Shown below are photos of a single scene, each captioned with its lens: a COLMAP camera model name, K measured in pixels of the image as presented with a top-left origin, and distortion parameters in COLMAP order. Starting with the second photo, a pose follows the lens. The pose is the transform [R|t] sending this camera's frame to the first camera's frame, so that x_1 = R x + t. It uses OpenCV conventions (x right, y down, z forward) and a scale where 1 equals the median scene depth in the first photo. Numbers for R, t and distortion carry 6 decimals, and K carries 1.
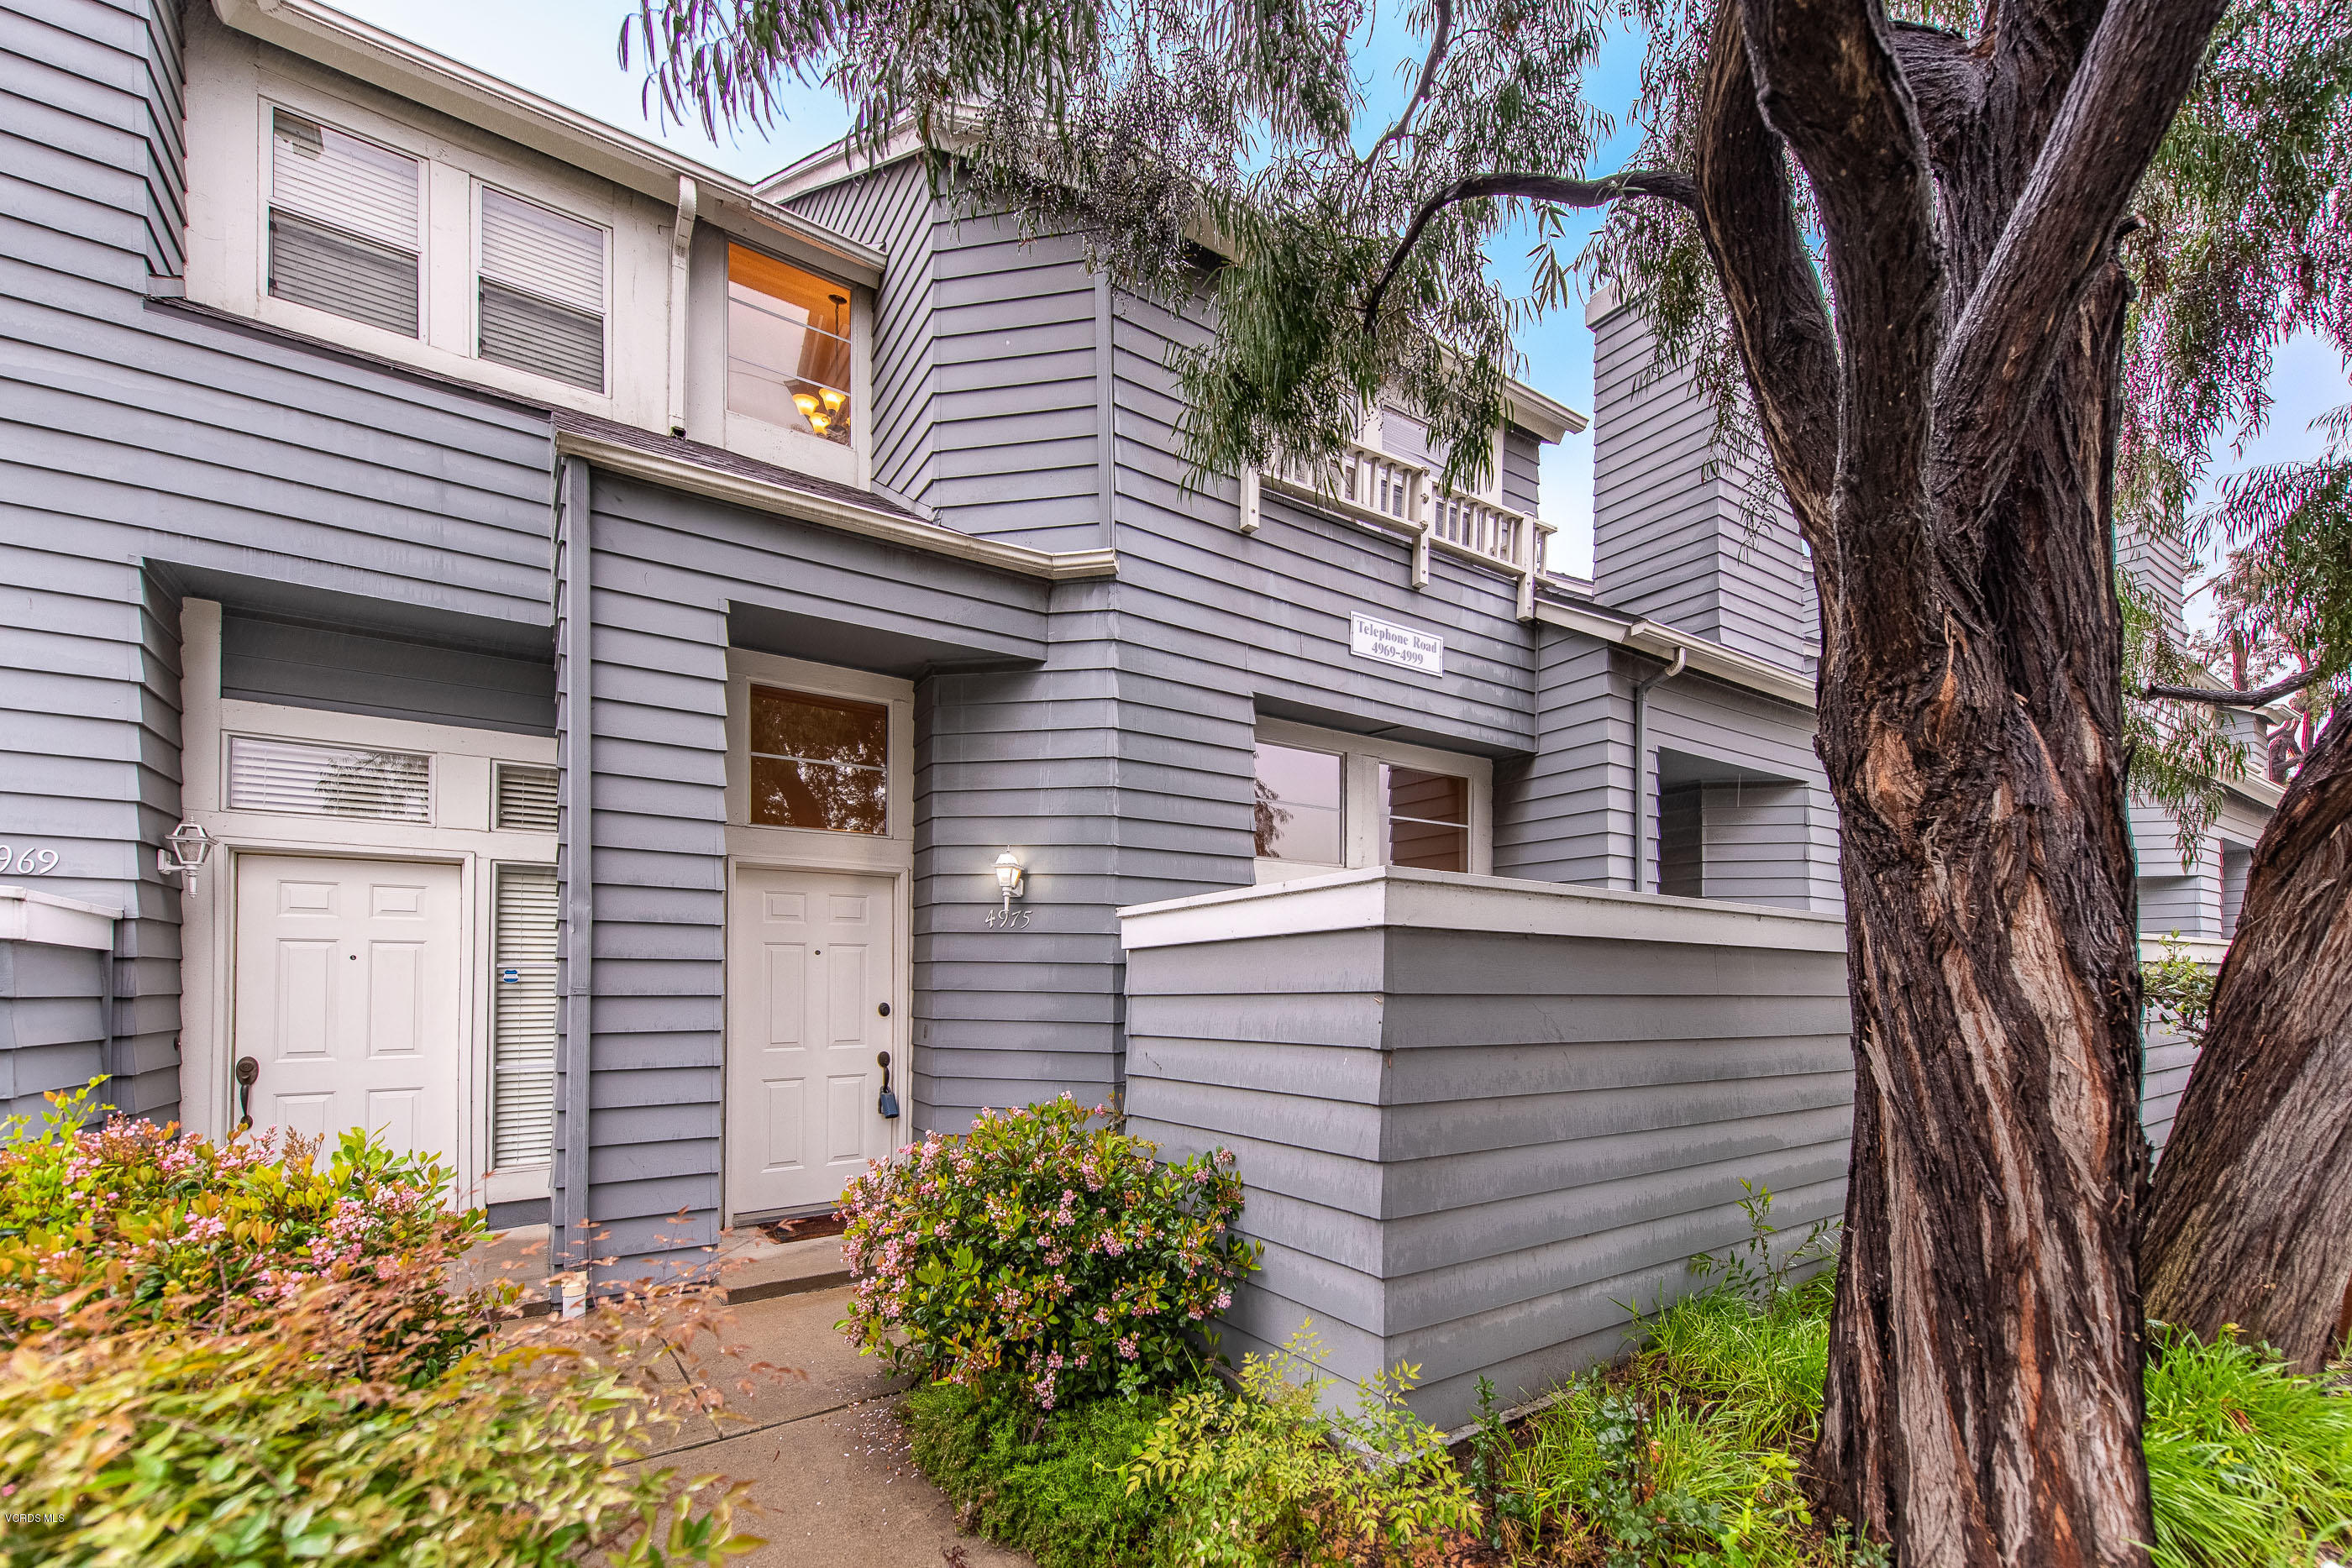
lens RADIAL K [[856.7, 0, 1177.1], [0, 856.7, 966.5], [0, 0, 1]] dist [0.000568, -0.000211]
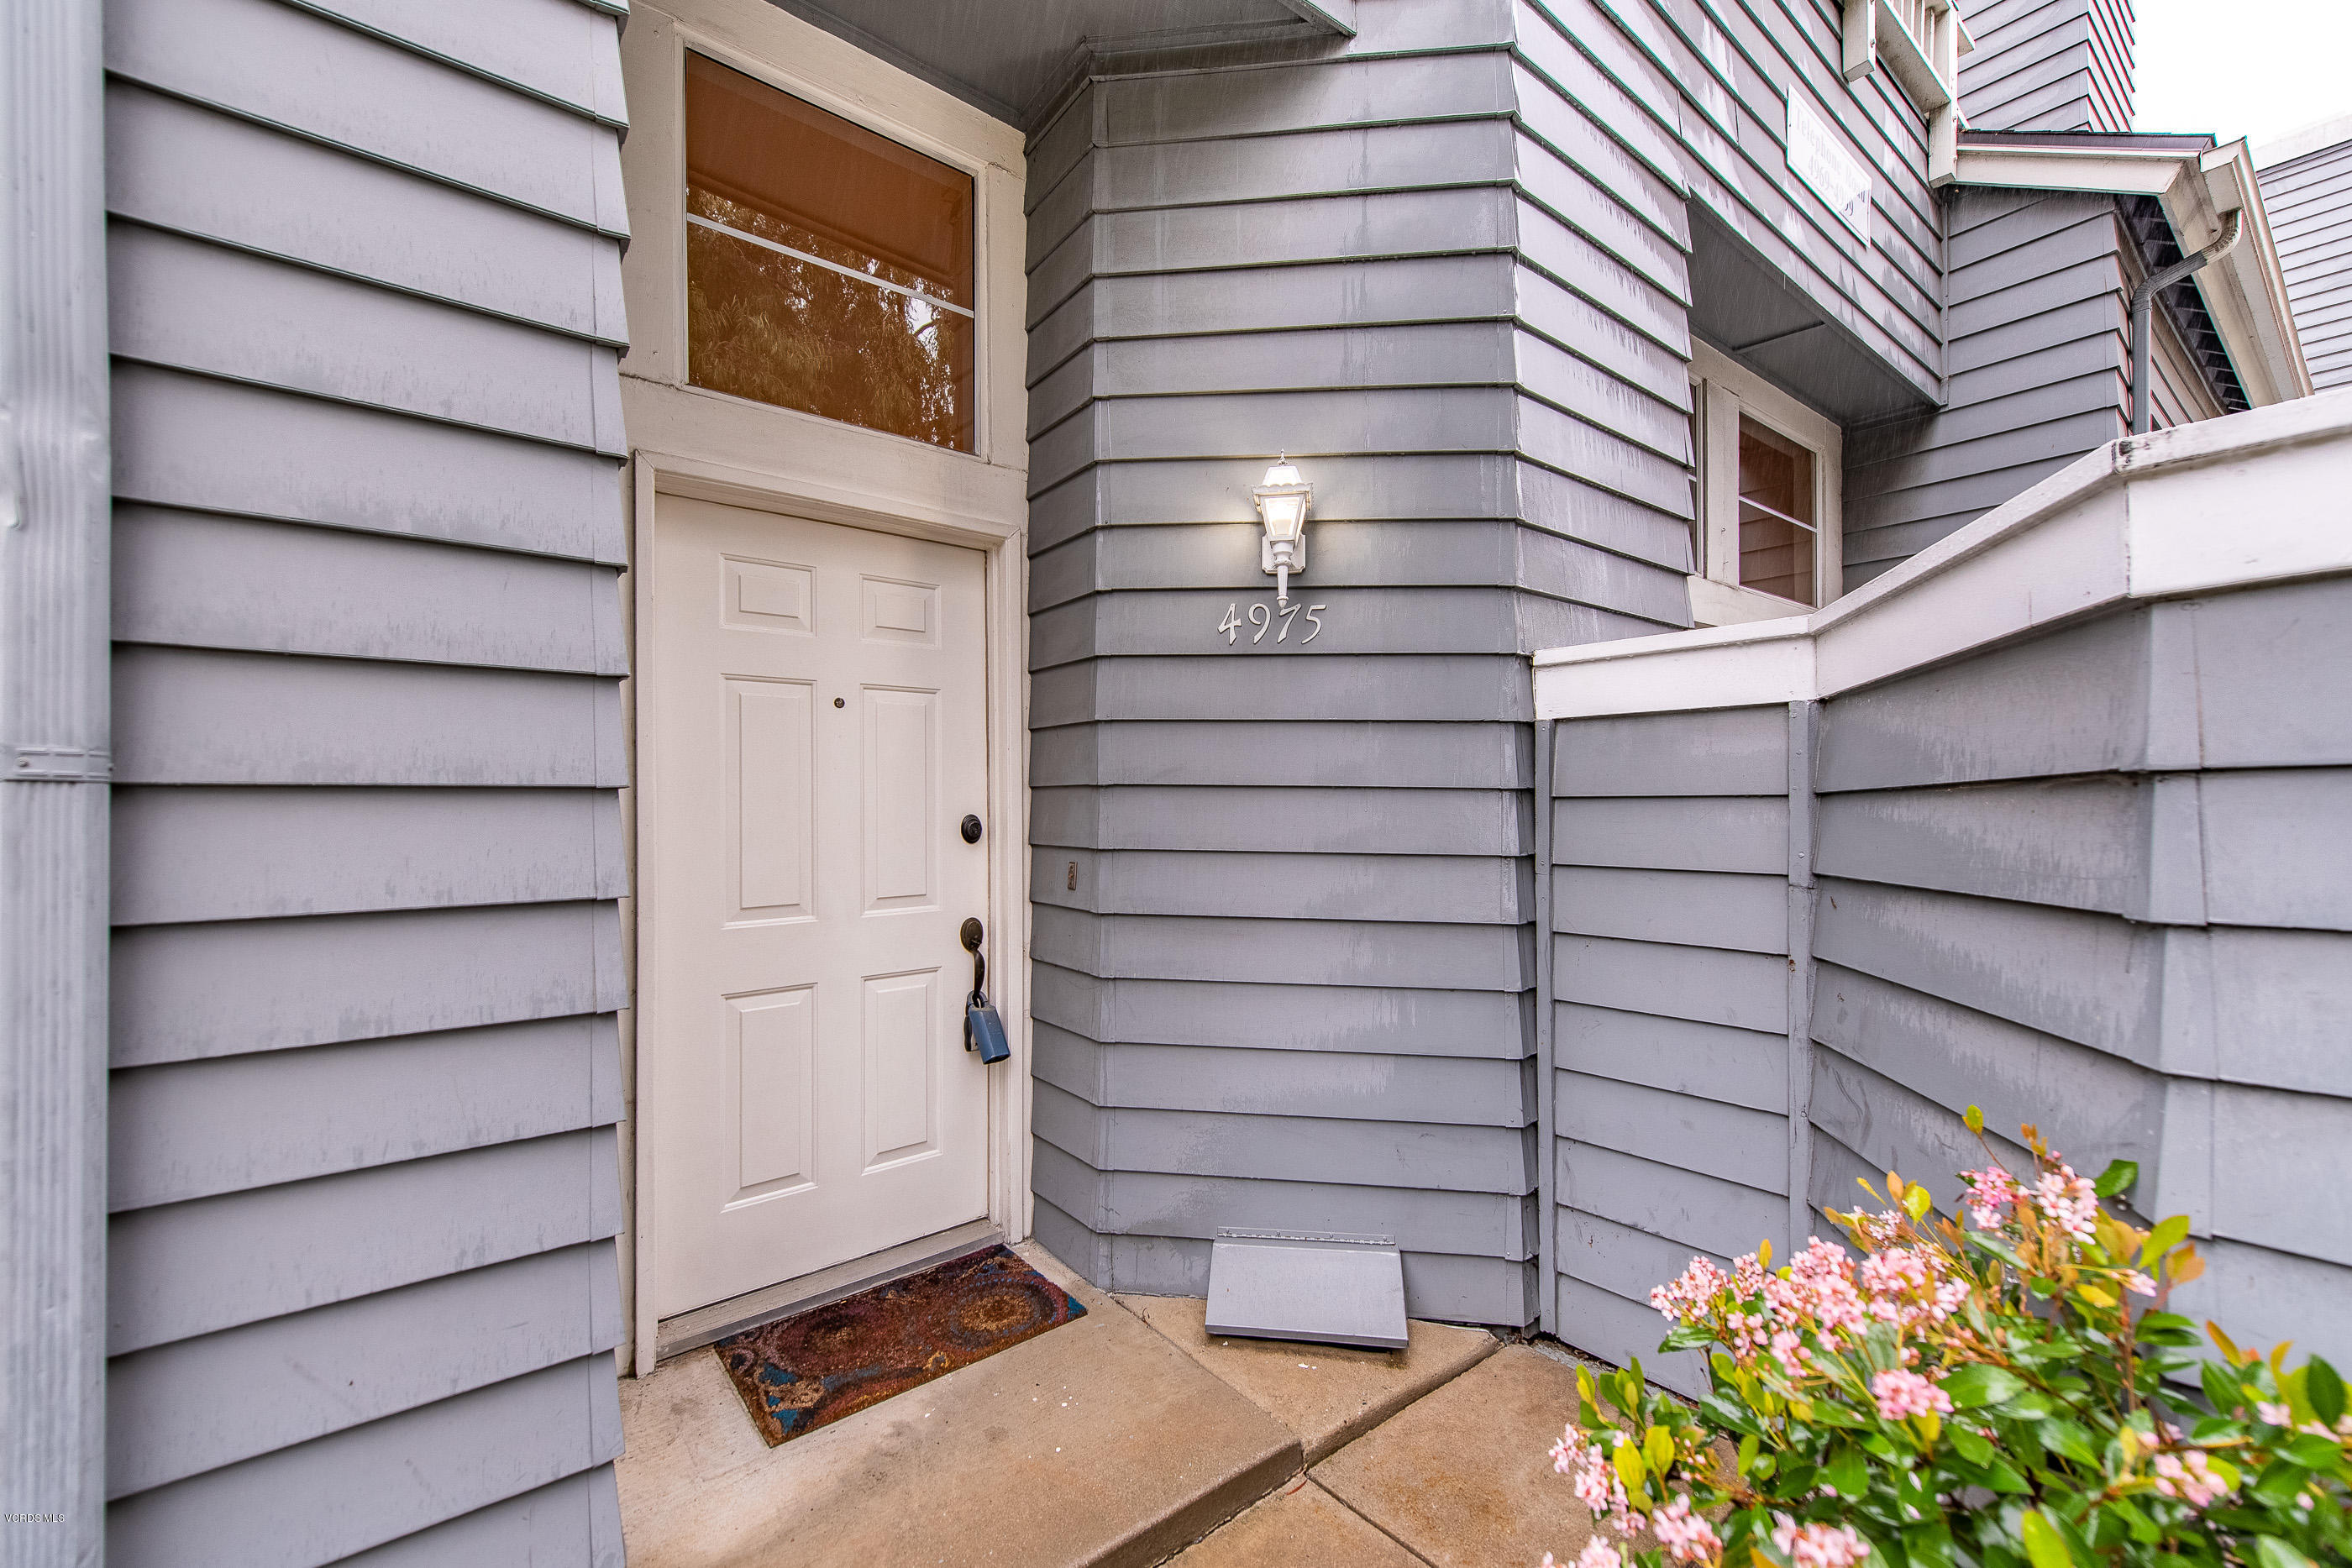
lens RADIAL K [[937.8, 0, 1145.2], [0, 937.8, 785.1], [0, 0, 1]] dist [0.012943, -0.000057]
pose [[0.999763, -0.006760, 0.020715, -0.278176], [0.006660, 0.999966, 0.004876, 0.026411], [-0.020747, -0.004737, 0.999774, 0.523386]]
